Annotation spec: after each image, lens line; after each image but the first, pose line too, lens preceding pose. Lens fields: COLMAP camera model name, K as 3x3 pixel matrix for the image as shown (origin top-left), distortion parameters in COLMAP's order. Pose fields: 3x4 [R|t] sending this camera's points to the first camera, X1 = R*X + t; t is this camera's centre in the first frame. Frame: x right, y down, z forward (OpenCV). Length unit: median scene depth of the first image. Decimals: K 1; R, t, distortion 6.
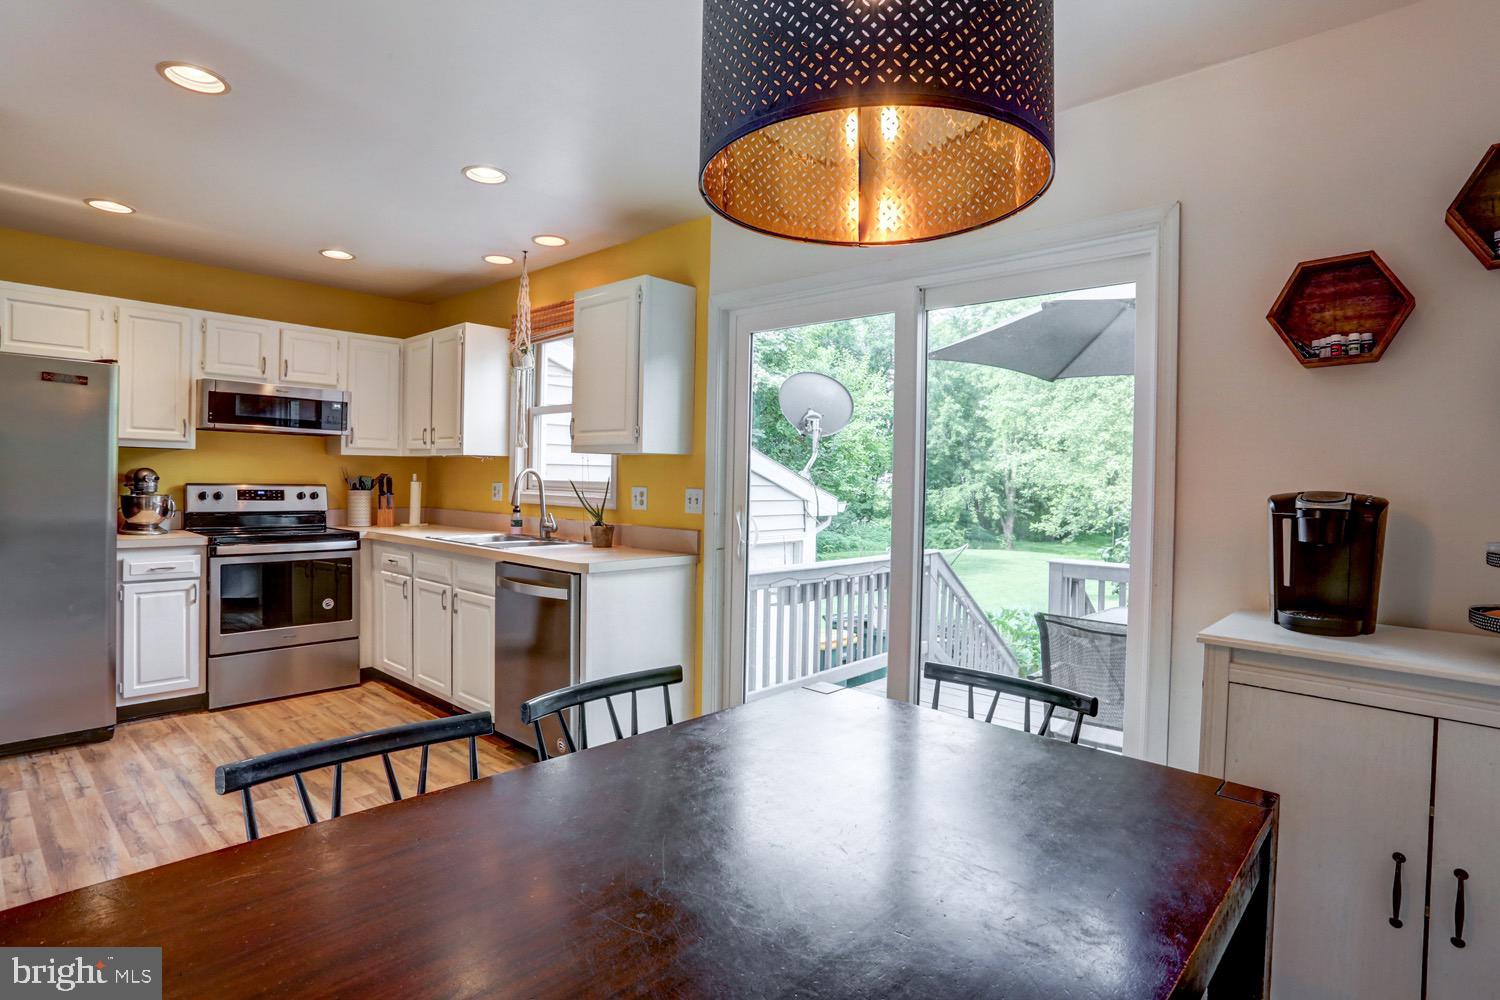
lens RADIAL K [[755.0, 0, 737.8], [0, 755.0, 487.9], [0, 0, 1]] dist [-0.042847, 0.015507]
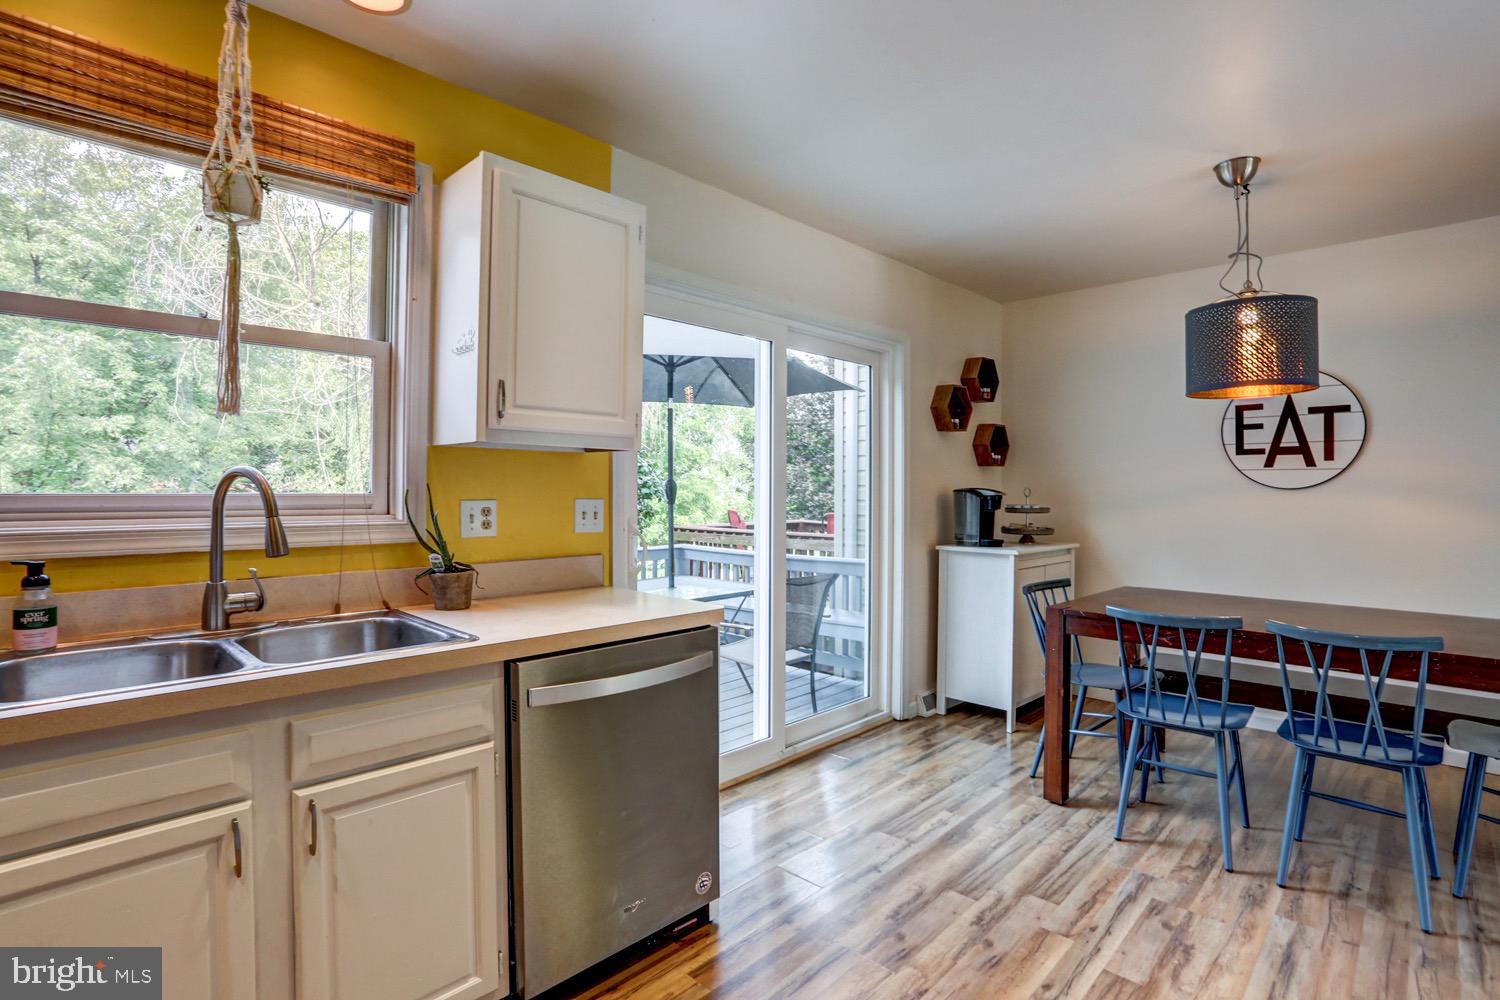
lens RADIAL K [[730.9, 0, 750.2], [0, 730.9, 489.6], [0, 0, 1]] dist [-0.067993, 0.026287]
pose [[0.021475, -0.019566, 0.999578, -0.656603], [0.008593, 0.999775, 0.019385, -0.017692], [-0.999732, 0.008173, 0.021638, 0.705803]]
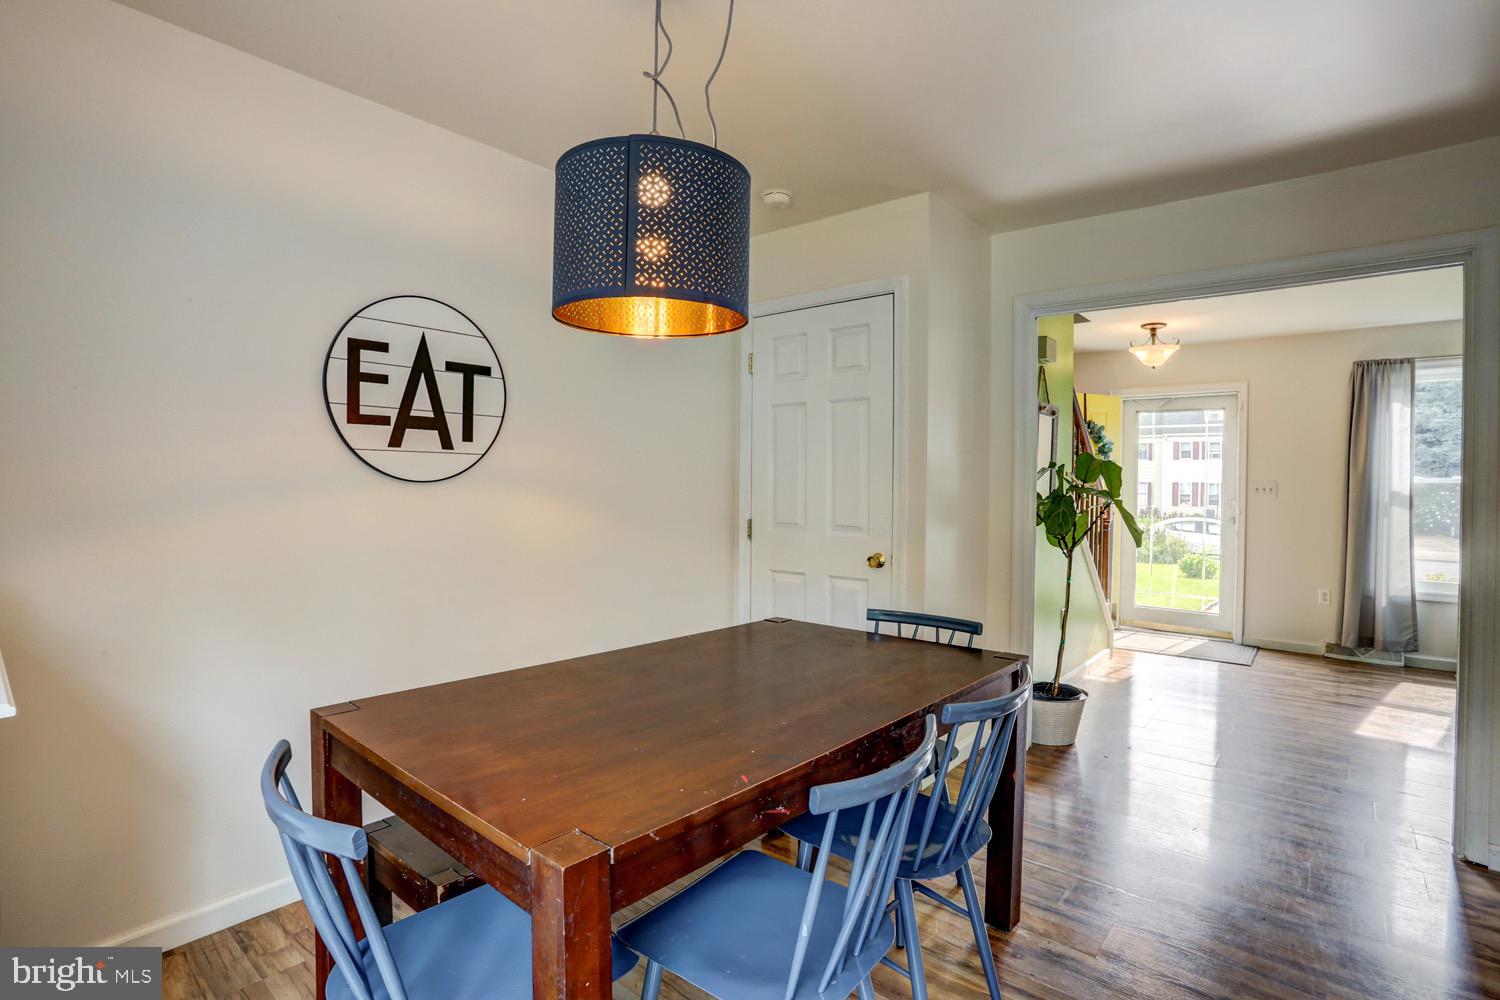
lens RADIAL K [[730.9, 0, 748.5], [0, 730.9, 490.4], [0, 0, 1]] dist [-0.067993, 0.026287]
pose [[-0.997861, -0.027696, -0.059208, 0.011097], [-0.028883, 0.999397, 0.019293, -0.007626], [0.058638, 0.020962, -0.998059, 0.652771]]
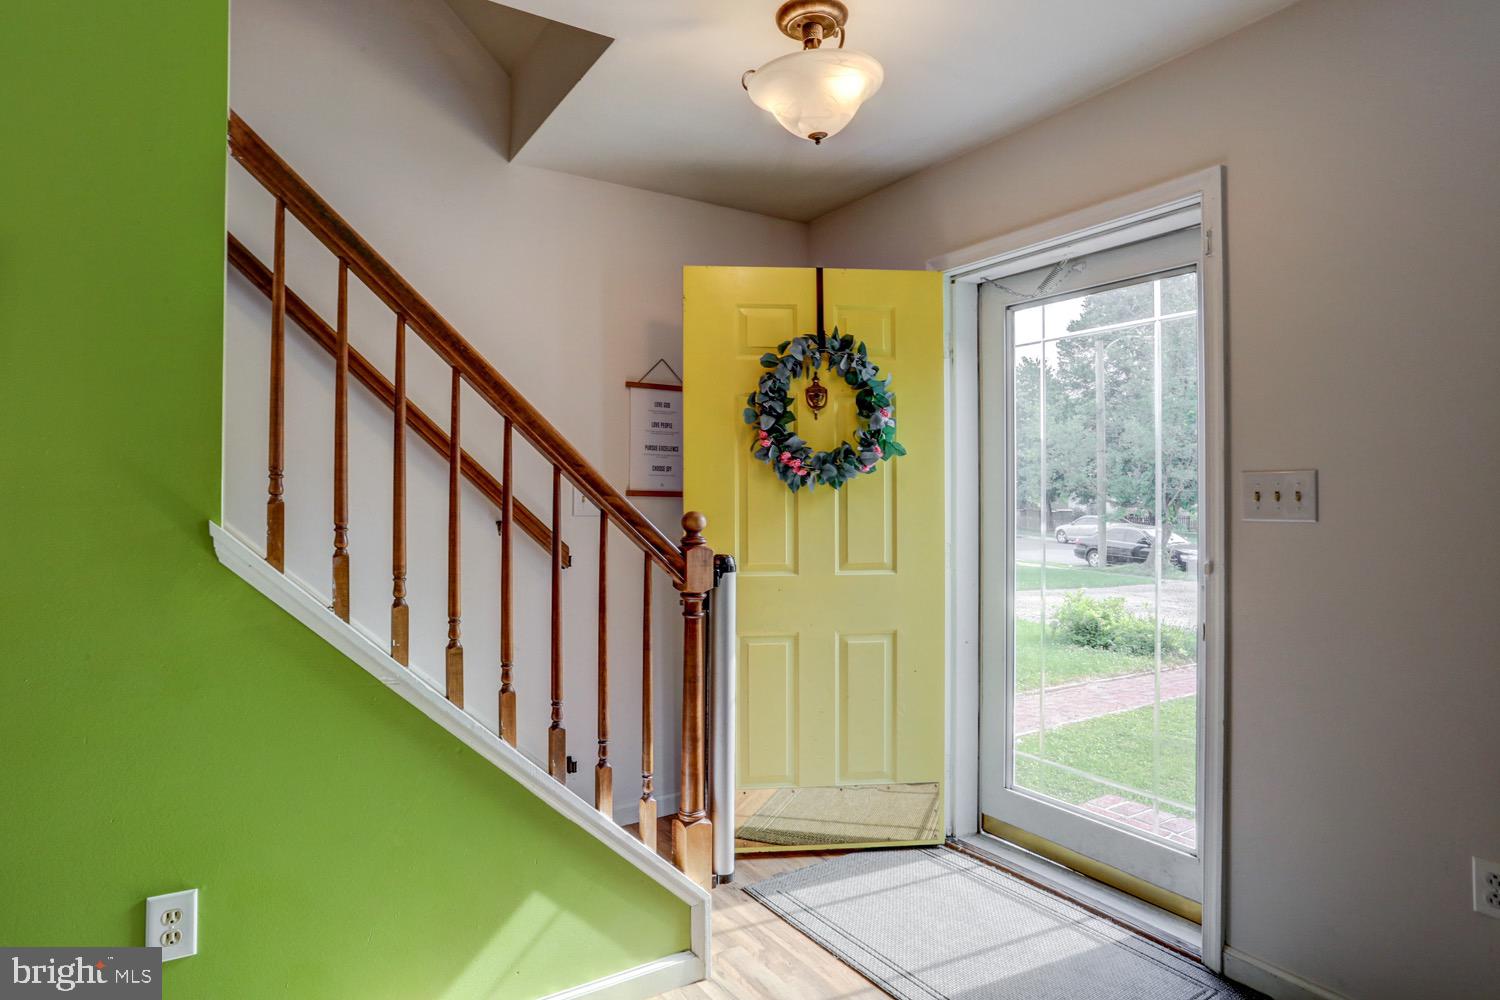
lens RADIAL K [[807.5, 0, 724.1], [0, 807.5, 496.1], [0, 0, 1]] dist [-0.042931, 0.001341]
pose [[-0.967276, -0.016492, 0.253189, -0.865892], [-0.013298, 0.999809, 0.014323, -0.014151], [-0.253377, 0.010488, -0.967311, -0.114017]]
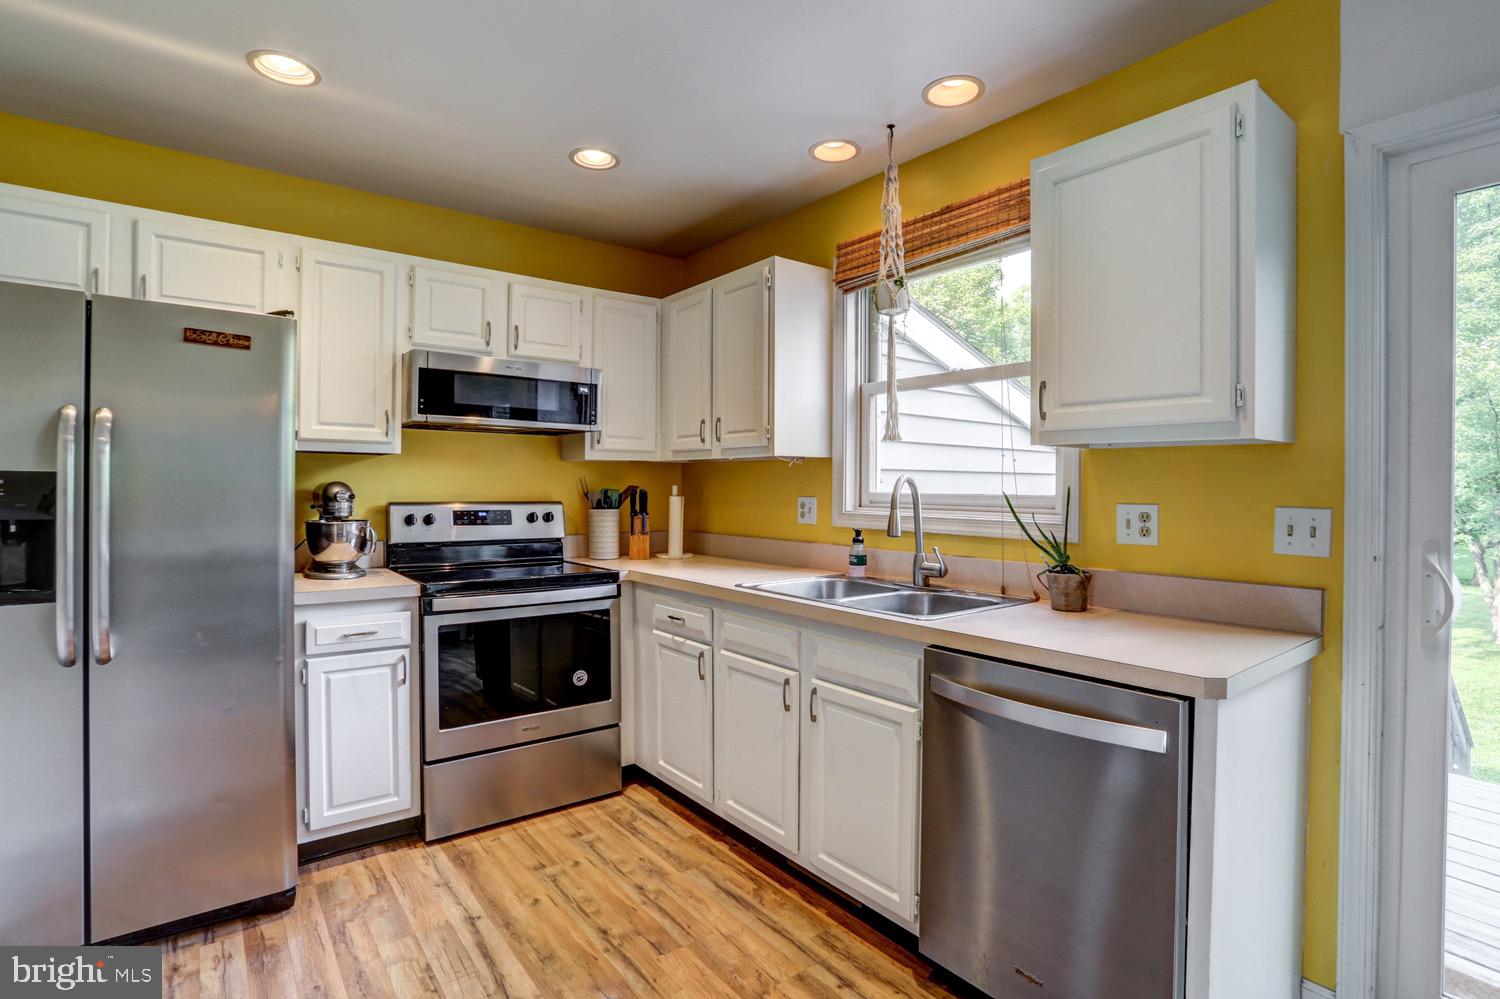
lens RADIAL K [[730.9, 0, 749.9], [0, 730.9, 489.4], [0, 0, 1]] dist [-0.067993, 0.026287]
pose [[0.986263, -0.011361, -0.164789, -0.300598], [0.009914, 0.999905, -0.009605, -0.009240], [0.164882, 0.007840, 0.986282, 0.390781]]
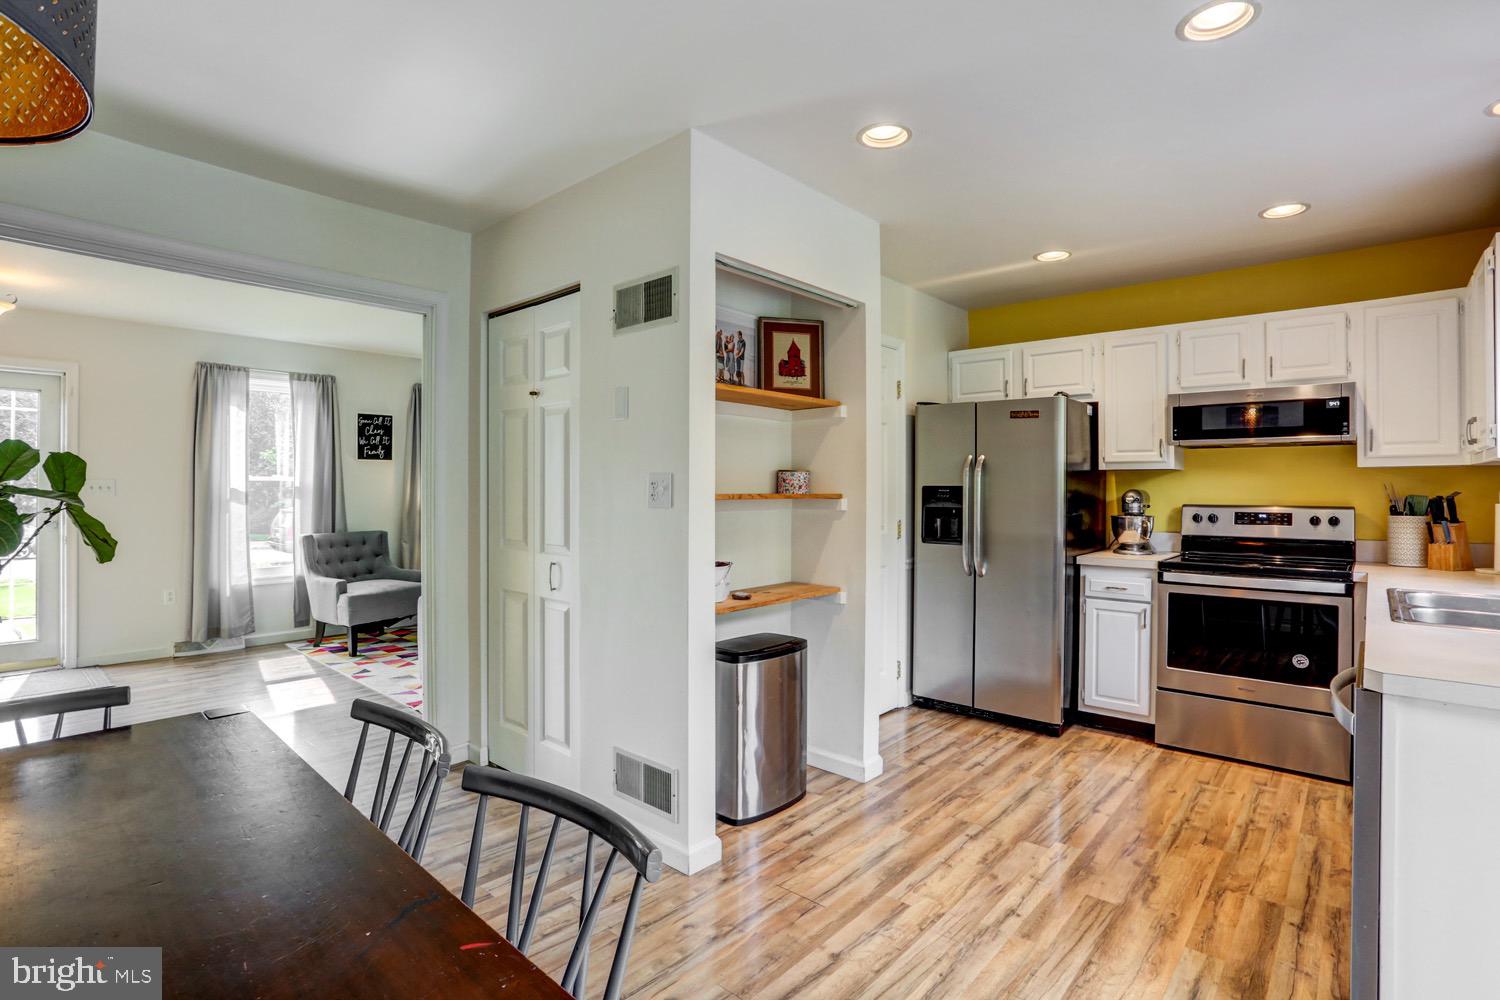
lens RADIAL K [[730.9, 0, 751.0], [0, 730.9, 487.1], [0, 0, 1]] dist [-0.067993, 0.026287]
pose [[0.027383, -0.019698, -0.999431, 0.178867], [-0.013122, 0.999713, -0.020063, -0.003141], [0.999539, 0.013664, 0.027116, 0.430446]]
